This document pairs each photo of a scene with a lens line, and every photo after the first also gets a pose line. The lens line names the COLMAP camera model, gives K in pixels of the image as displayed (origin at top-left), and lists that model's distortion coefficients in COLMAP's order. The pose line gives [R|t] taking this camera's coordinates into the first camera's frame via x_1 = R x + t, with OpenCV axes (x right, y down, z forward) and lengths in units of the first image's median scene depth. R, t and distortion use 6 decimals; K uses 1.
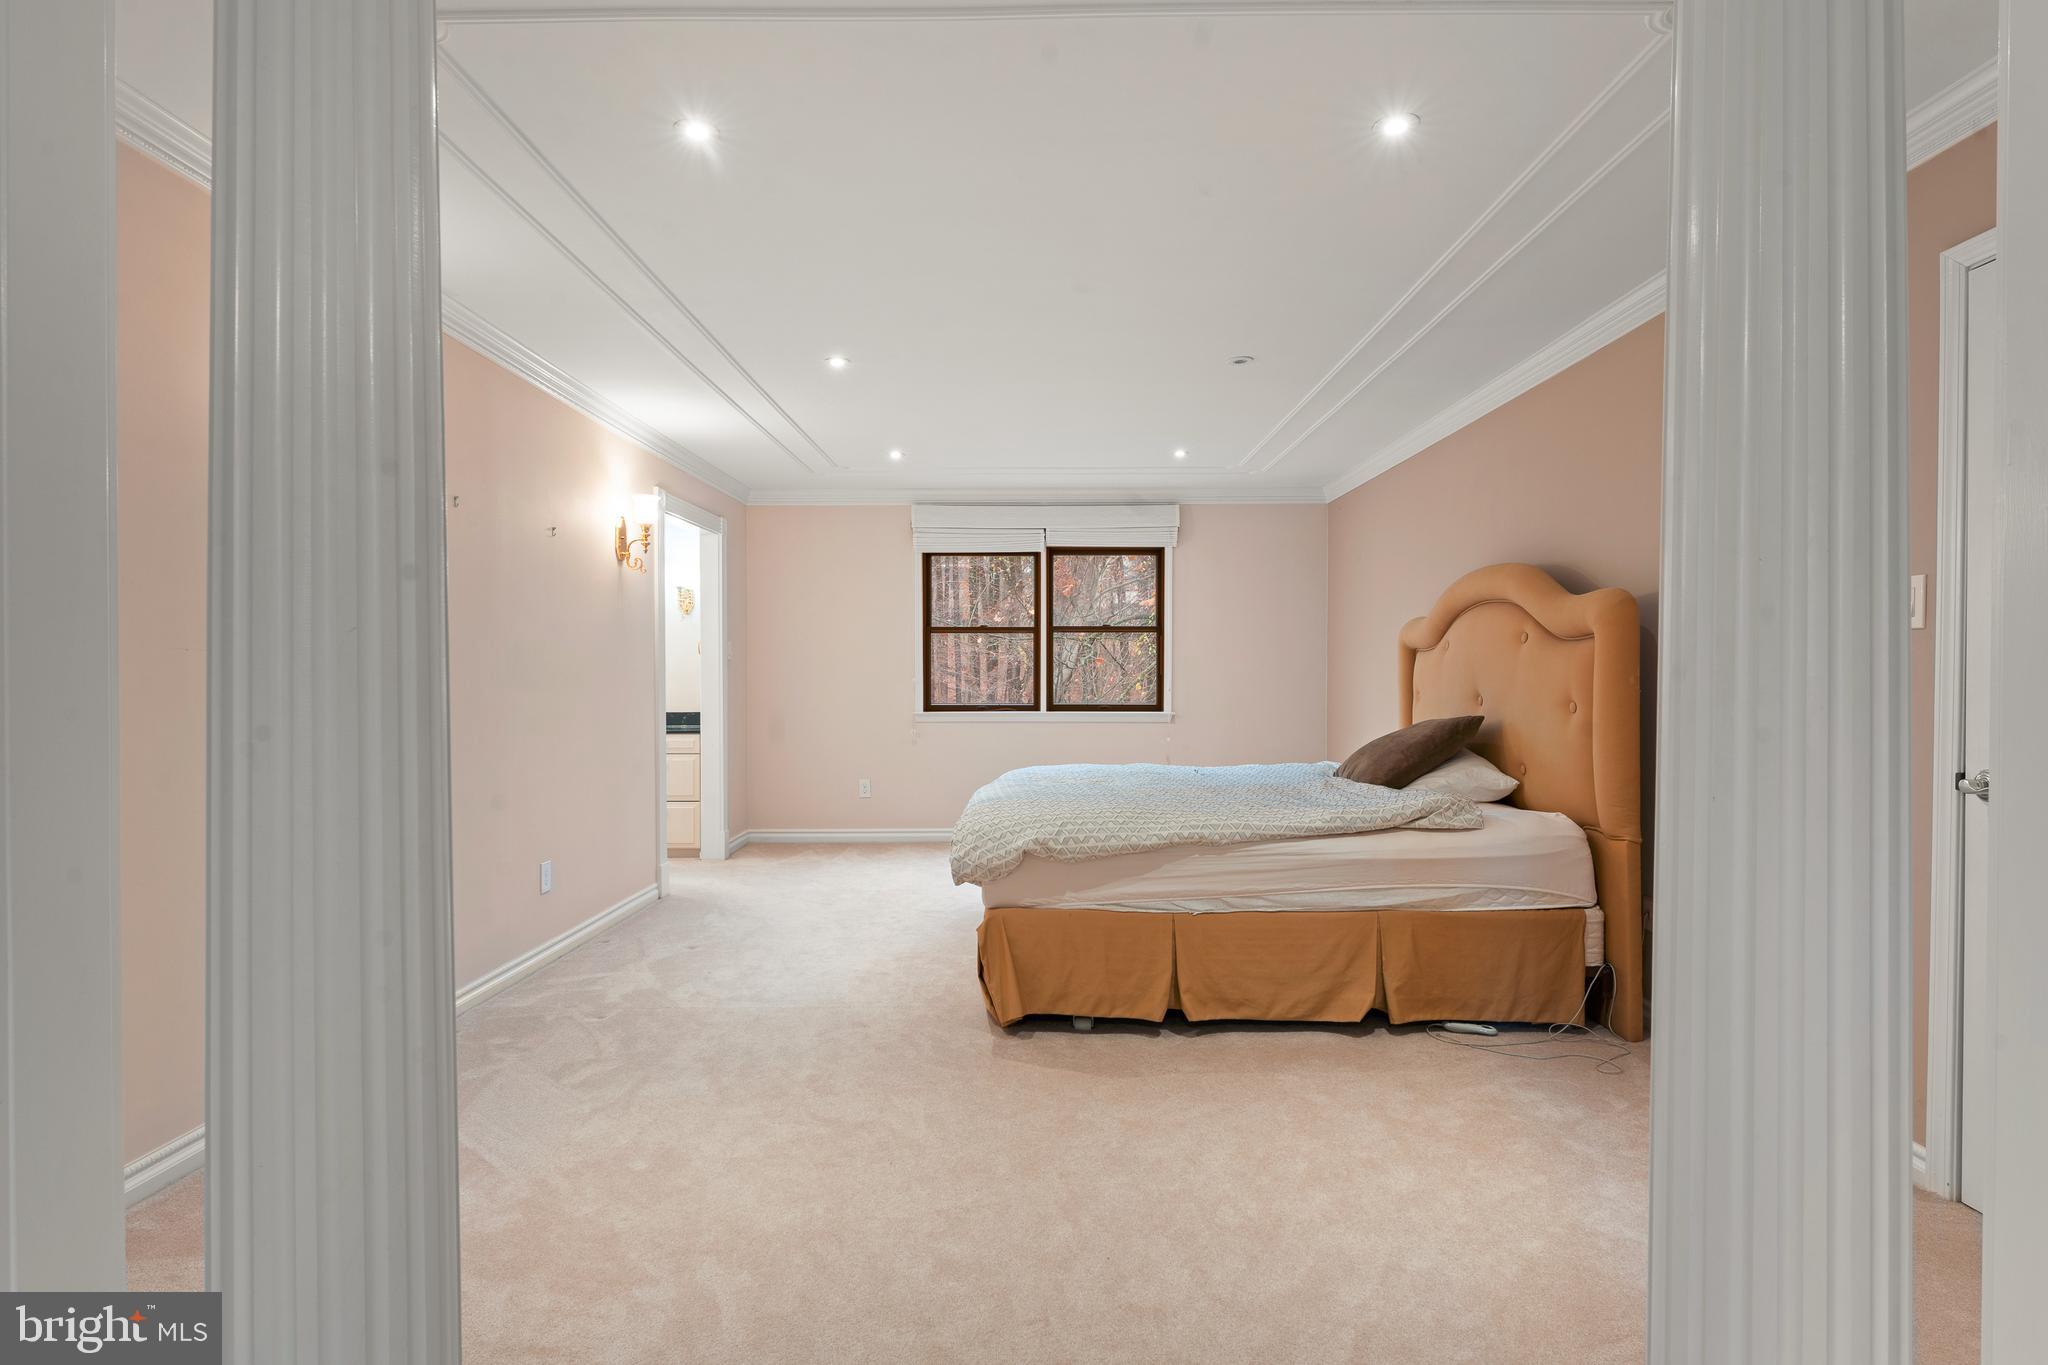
lens RADIAL K [[1032.7, 0, 1028.0], [0, 1032.7, 687.3], [0, 0, 1]] dist [-0.000858, 0.000173]
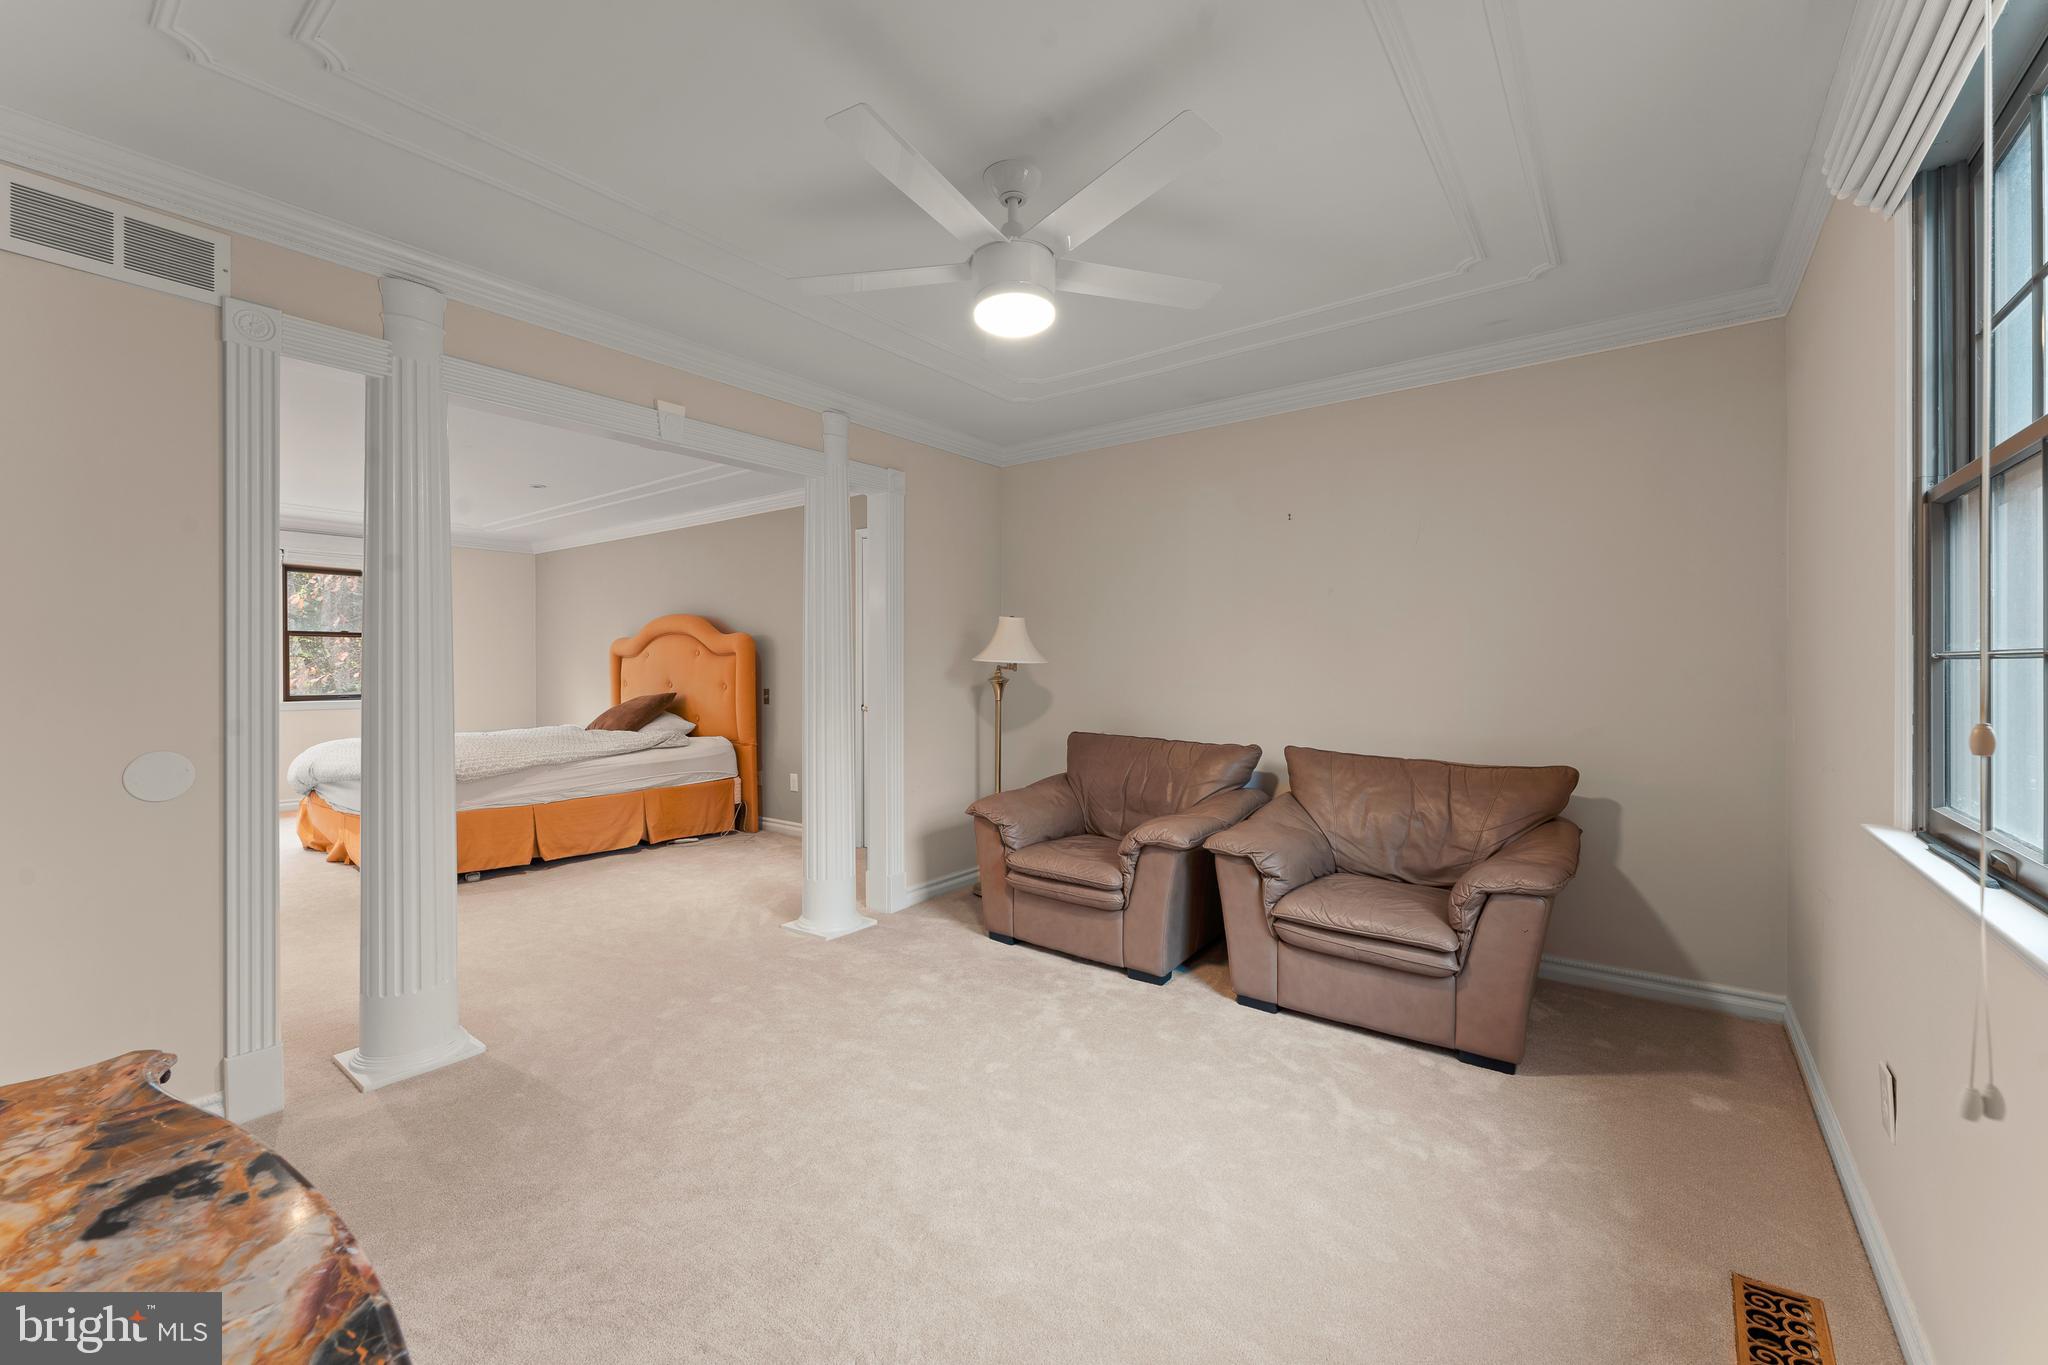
lens RADIAL K [[821.1, 0, 1024.0], [0, 821.1, 682.5], [0, 0, 1]] dist [0.000776, -0.000063]
pose [[0.598894, -0.013486, 0.800714, -0.482982], [0.009065, 0.999908, 0.010061, -0.001277], [-0.800777, 0.001233, 0.598962, -0.537609]]
